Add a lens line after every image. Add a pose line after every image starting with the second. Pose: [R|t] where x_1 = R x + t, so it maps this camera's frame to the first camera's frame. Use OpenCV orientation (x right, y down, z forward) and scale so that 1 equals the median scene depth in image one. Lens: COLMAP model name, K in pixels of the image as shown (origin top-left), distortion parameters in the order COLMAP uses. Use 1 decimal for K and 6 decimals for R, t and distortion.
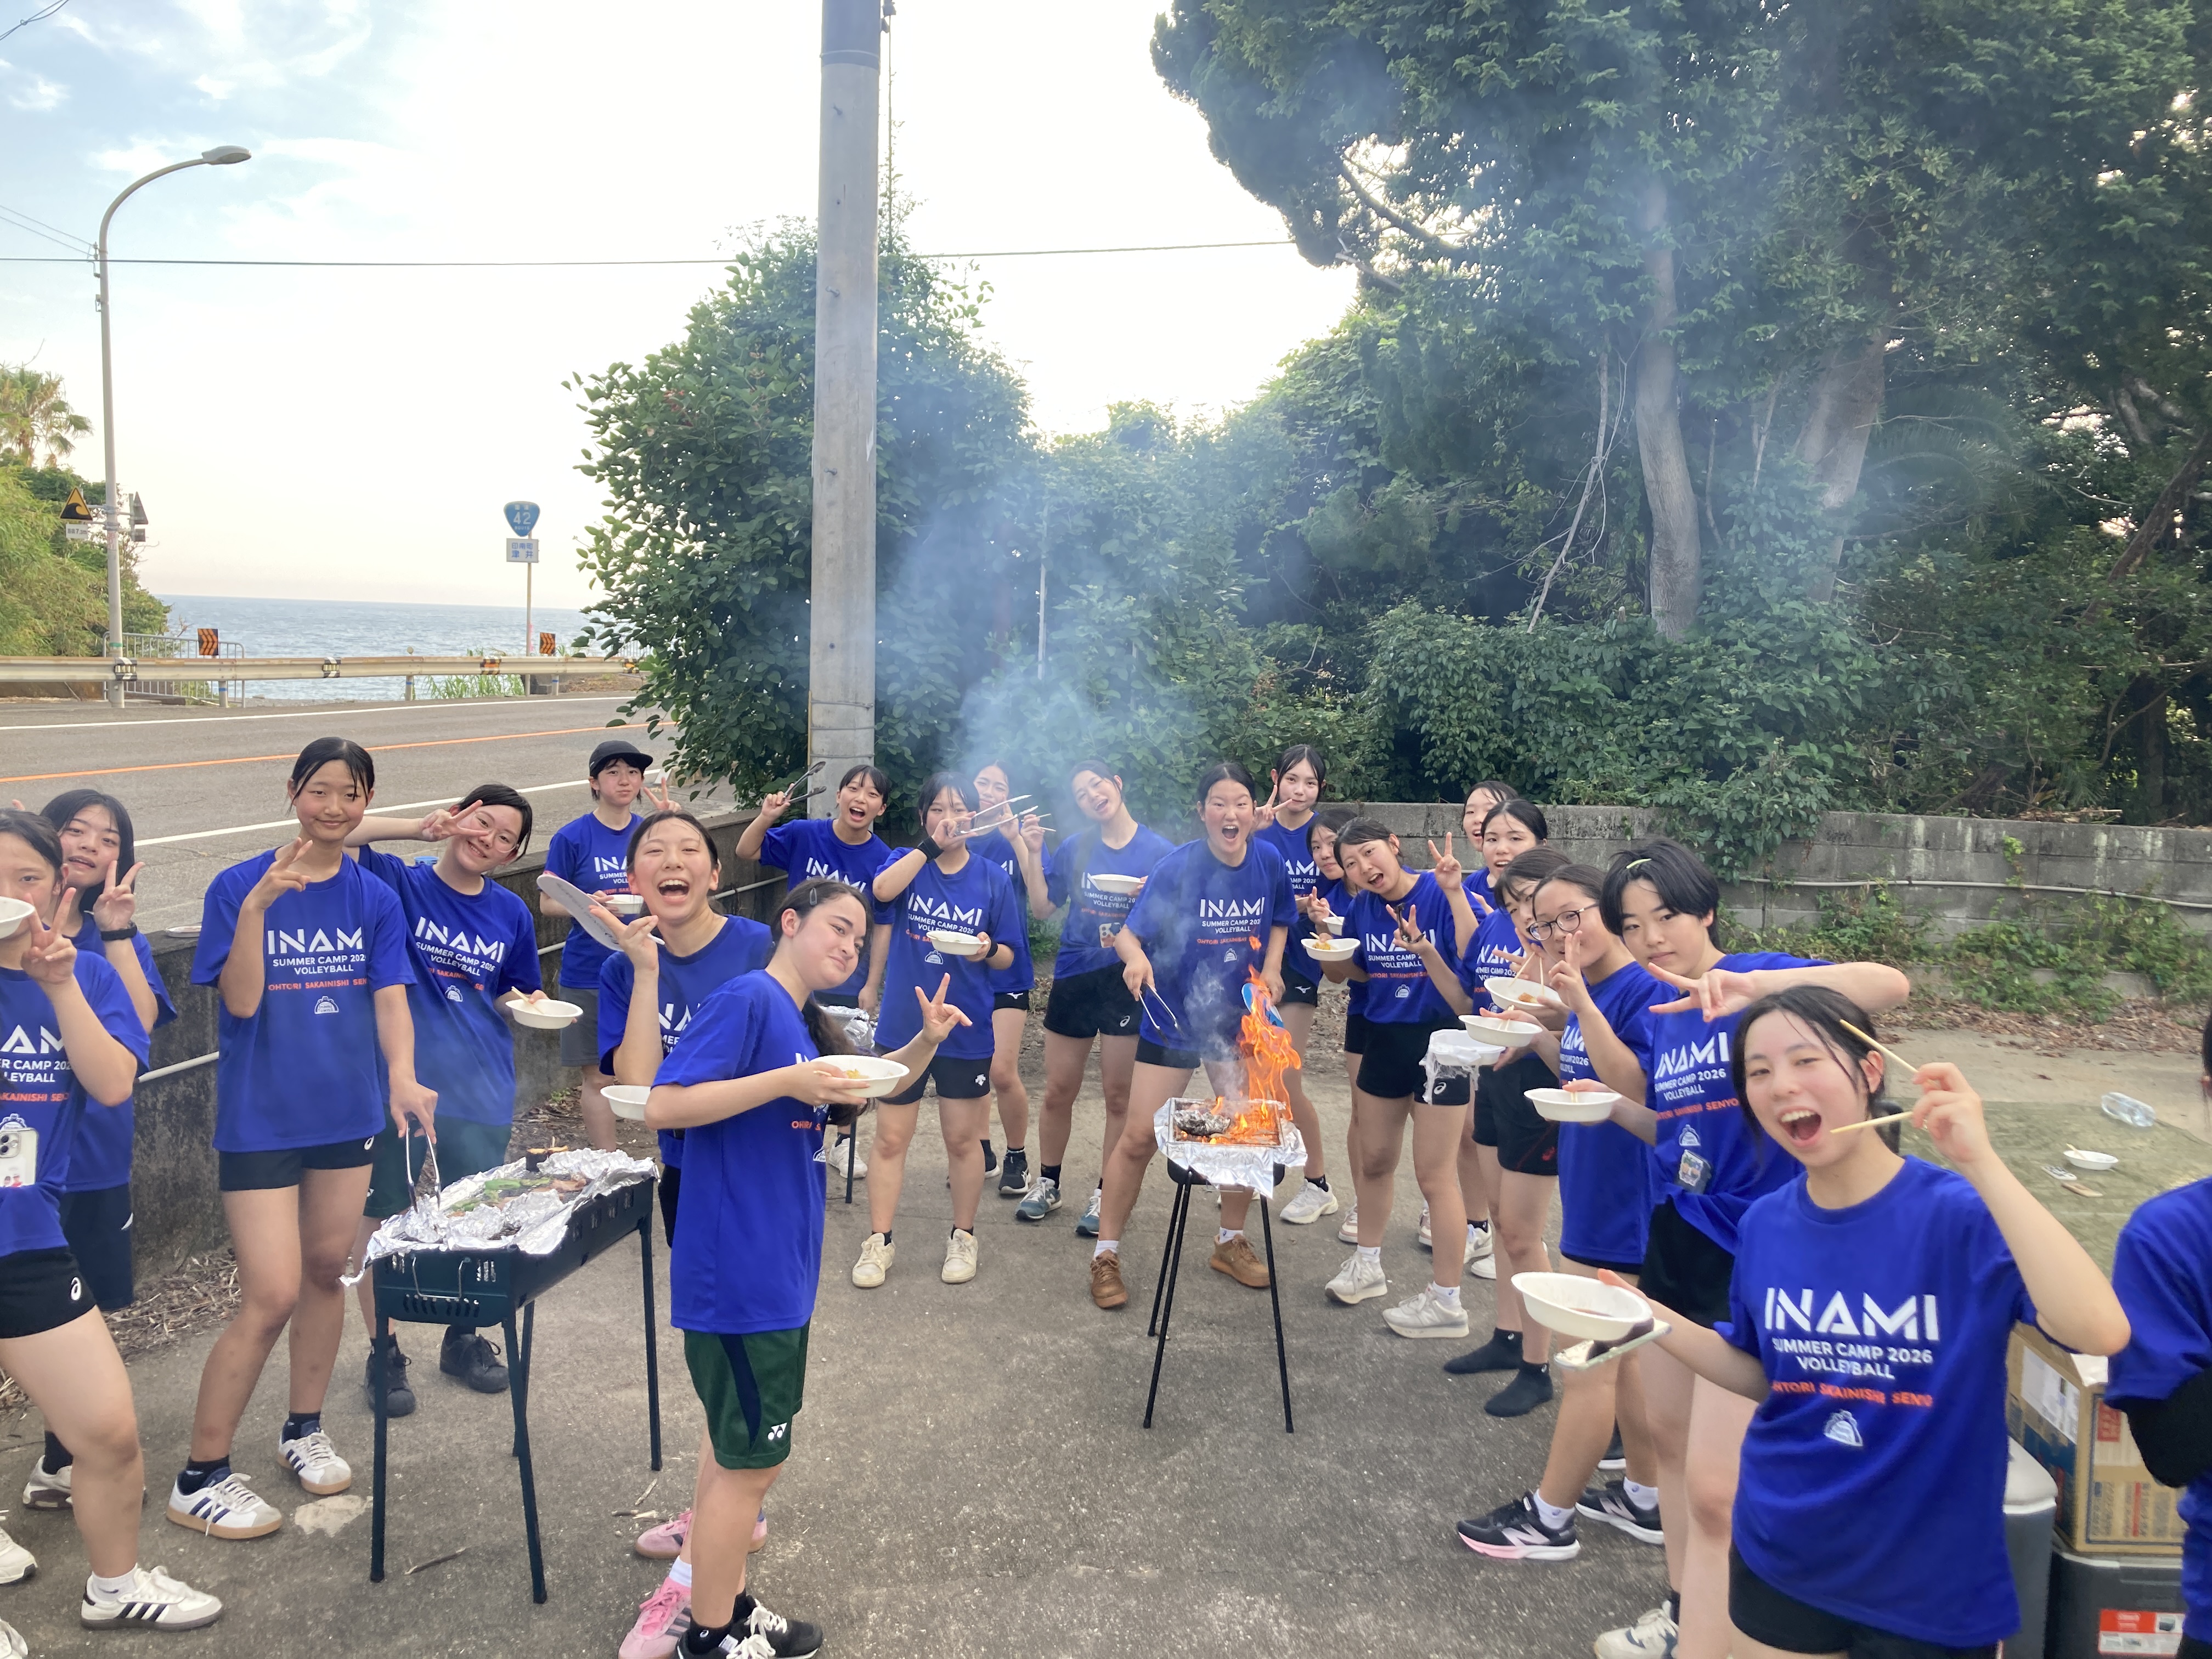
lens RADIAL K [[1832.3, 0, 1155.0], [0, 1832.3, 817.0], [0, 0, 1]] dist [-0.005372, -0.008113]
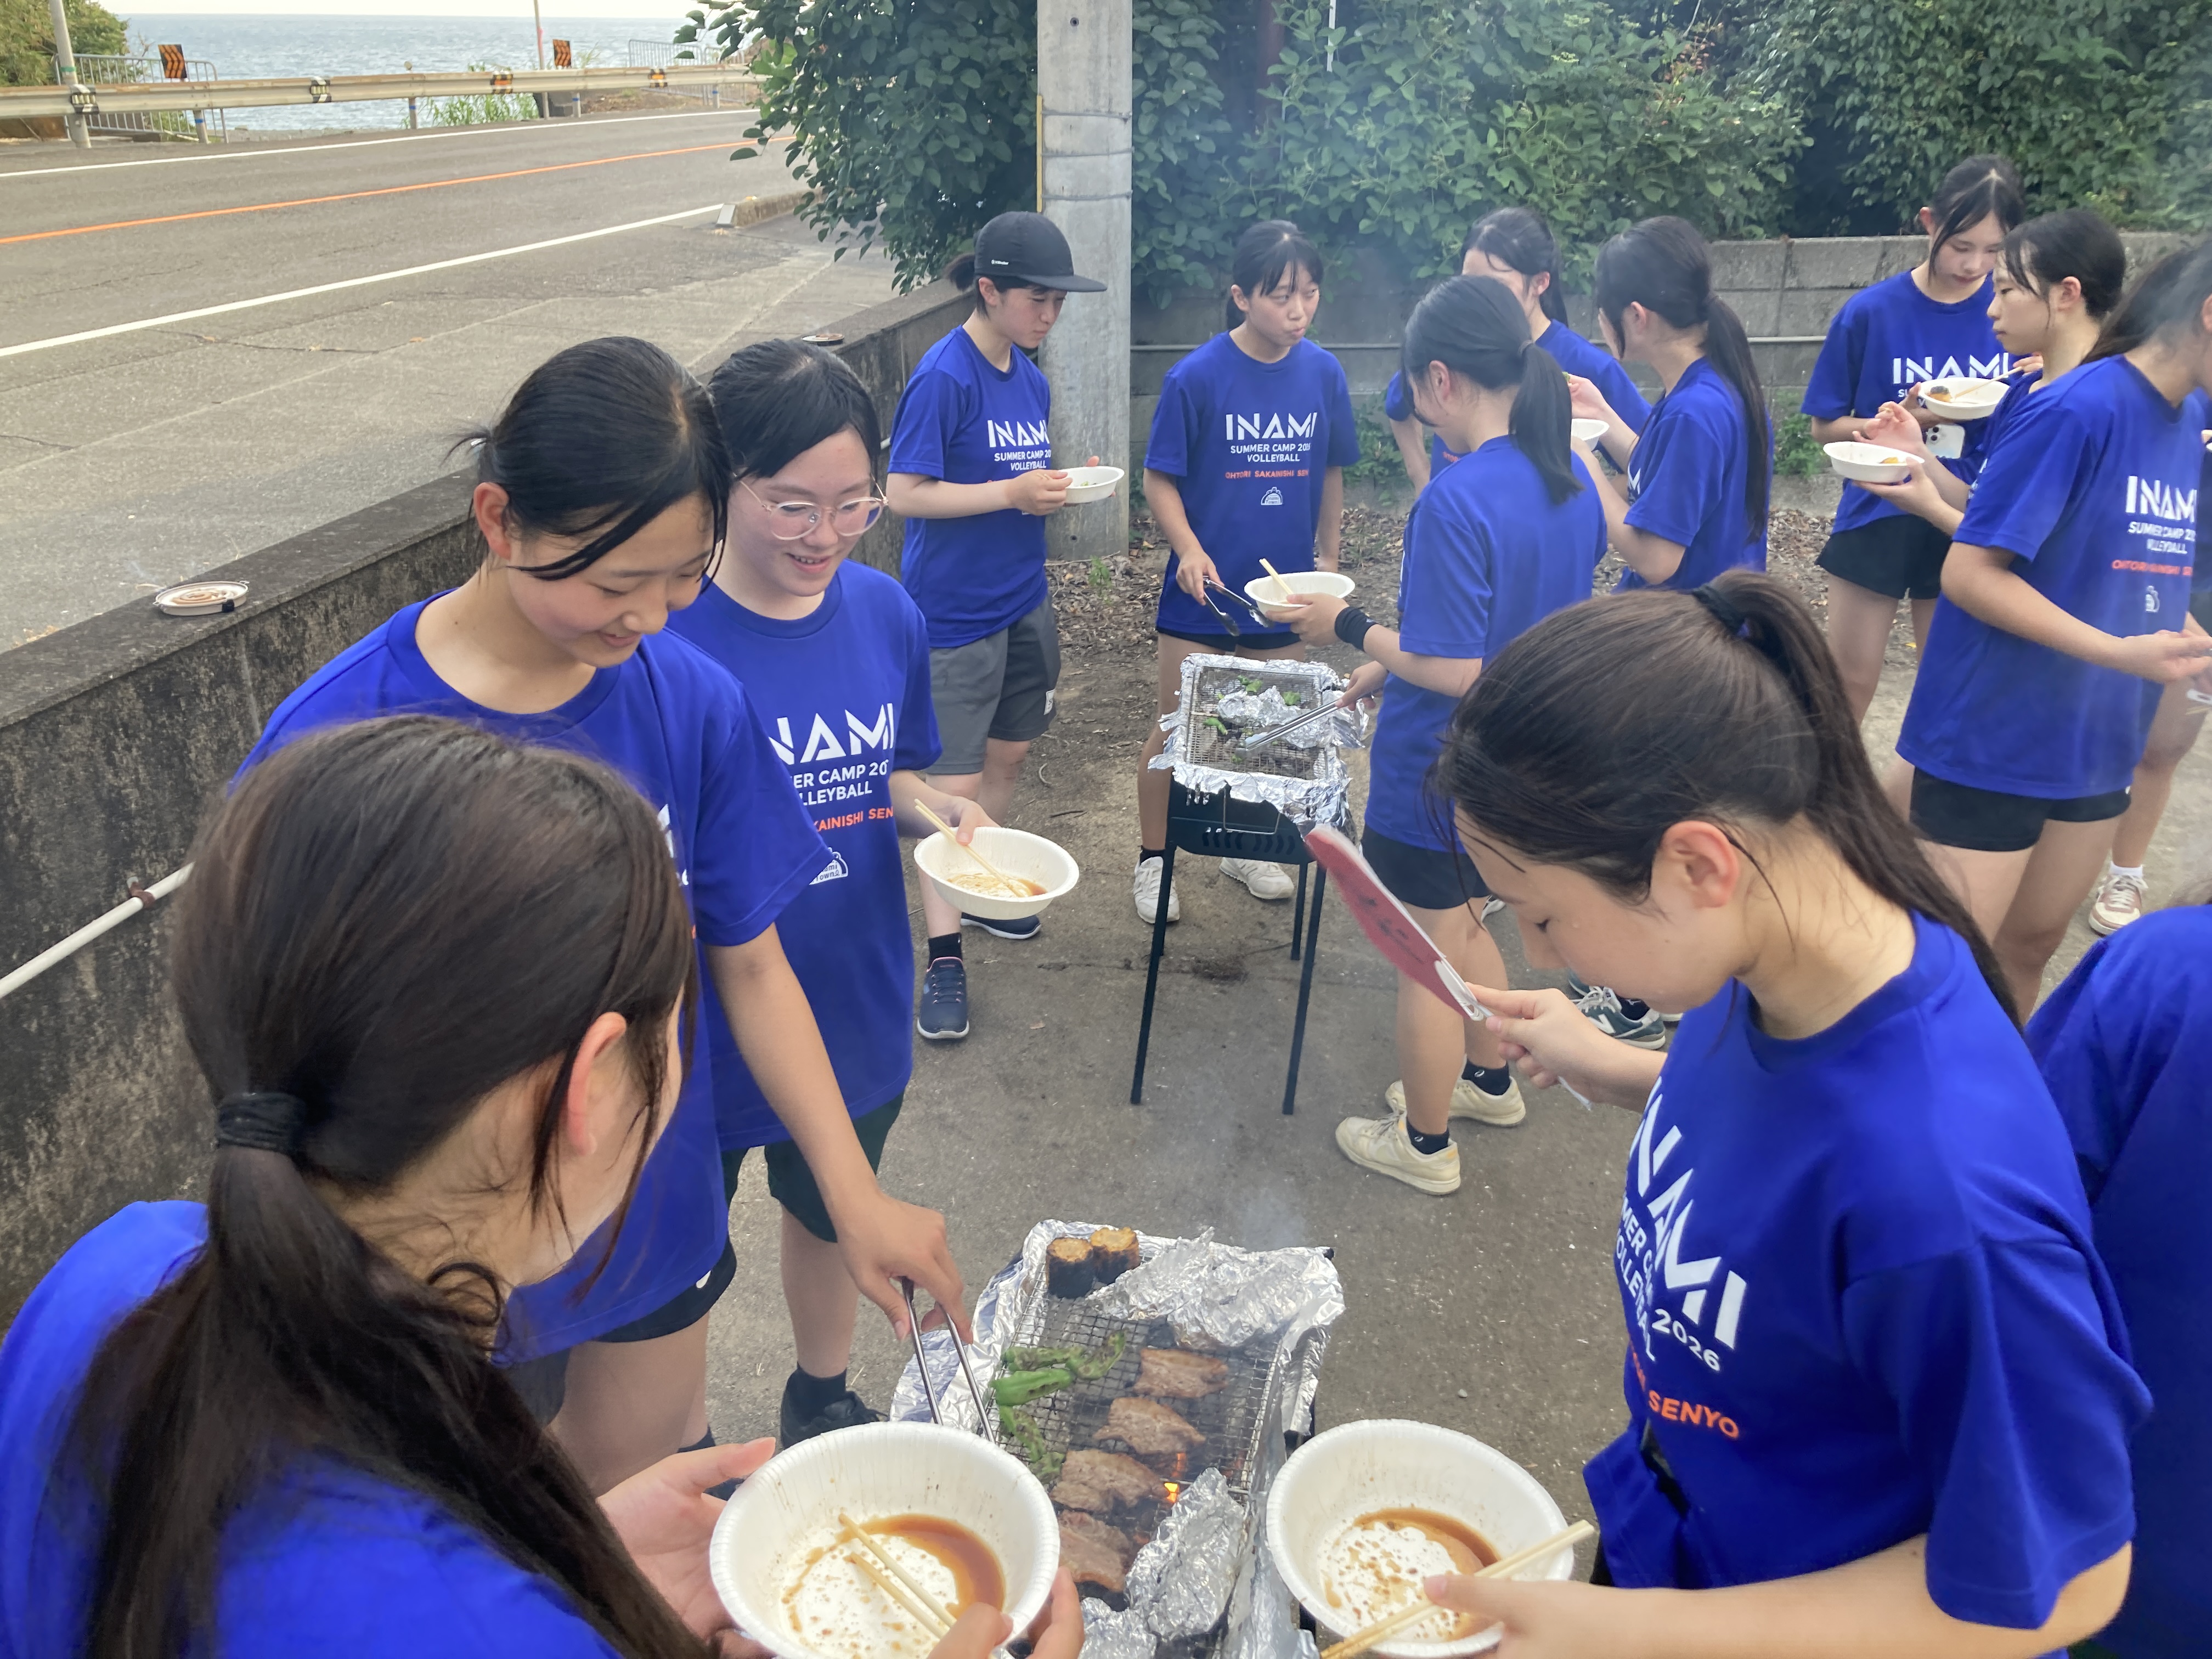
lens RADIAL K [[1818.8, 0, 1097.9], [0, 1818.8, 829.1], [0, 0, 1]] dist [0.080931, -0.106870]
pose [[0.998560, -0.011684, -0.052359, -0.118178], [0.027113, 0.952090, 0.304614, -0.014642], [0.046292, -0.305595, 0.951036, 0.234151]]
